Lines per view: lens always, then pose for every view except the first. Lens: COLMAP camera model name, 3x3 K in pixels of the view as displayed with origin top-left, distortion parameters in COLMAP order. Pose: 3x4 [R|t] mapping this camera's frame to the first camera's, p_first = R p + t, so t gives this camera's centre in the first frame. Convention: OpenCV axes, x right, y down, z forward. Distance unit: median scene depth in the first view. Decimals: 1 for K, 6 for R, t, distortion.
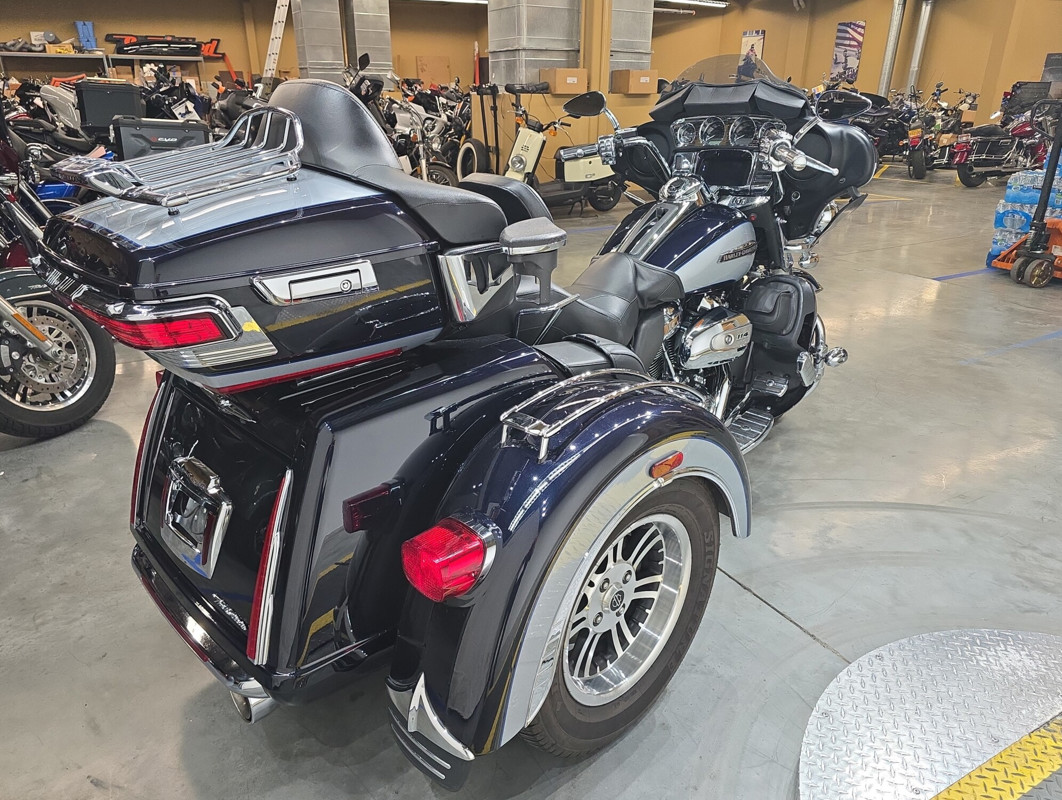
lens RADIAL K [[725.7, 0, 559.8], [0, 725.7, 397.4], [0, 0, 1]] dist [0.038372, -0.002520]
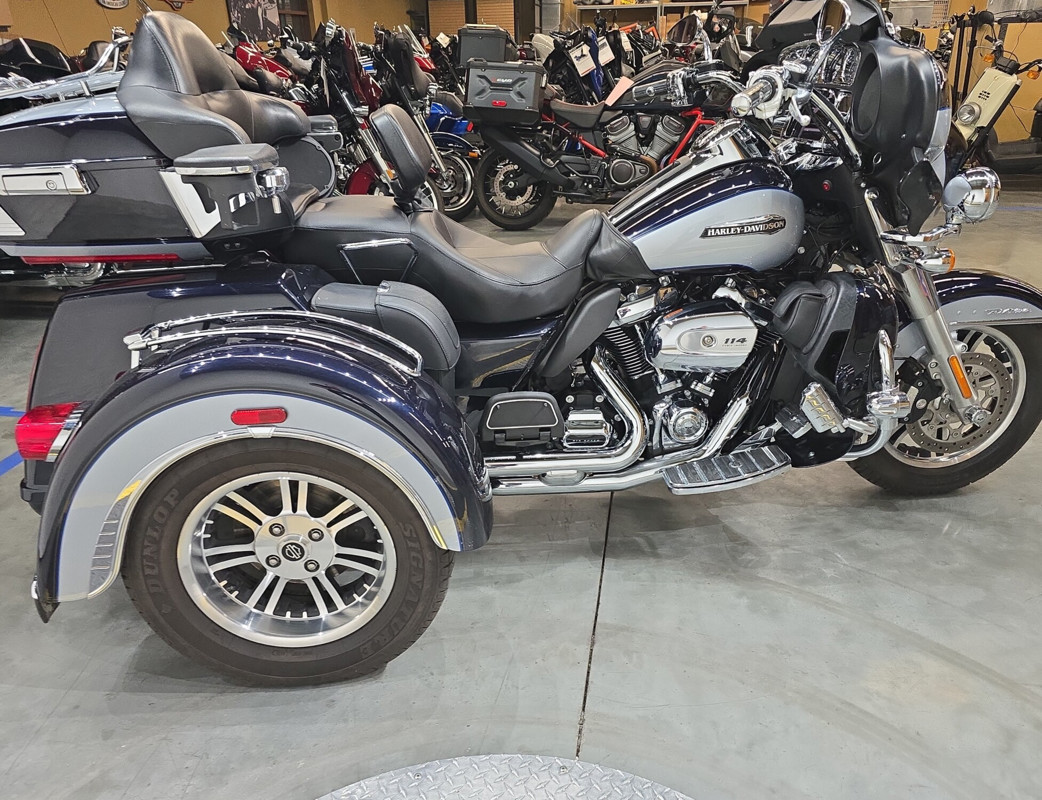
lens RADIAL K [[761.8, 0, 521.0], [0, 761.8, 400.0], [0, 0, 1]] dist [0.054113, -0.045050]
pose [[0.758485, 0.258766, -0.598114, 0.586065], [-0.230114, 0.965013, 0.125687, -0.076268], [0.609712, 0.042303, 0.791494, 0.251549]]
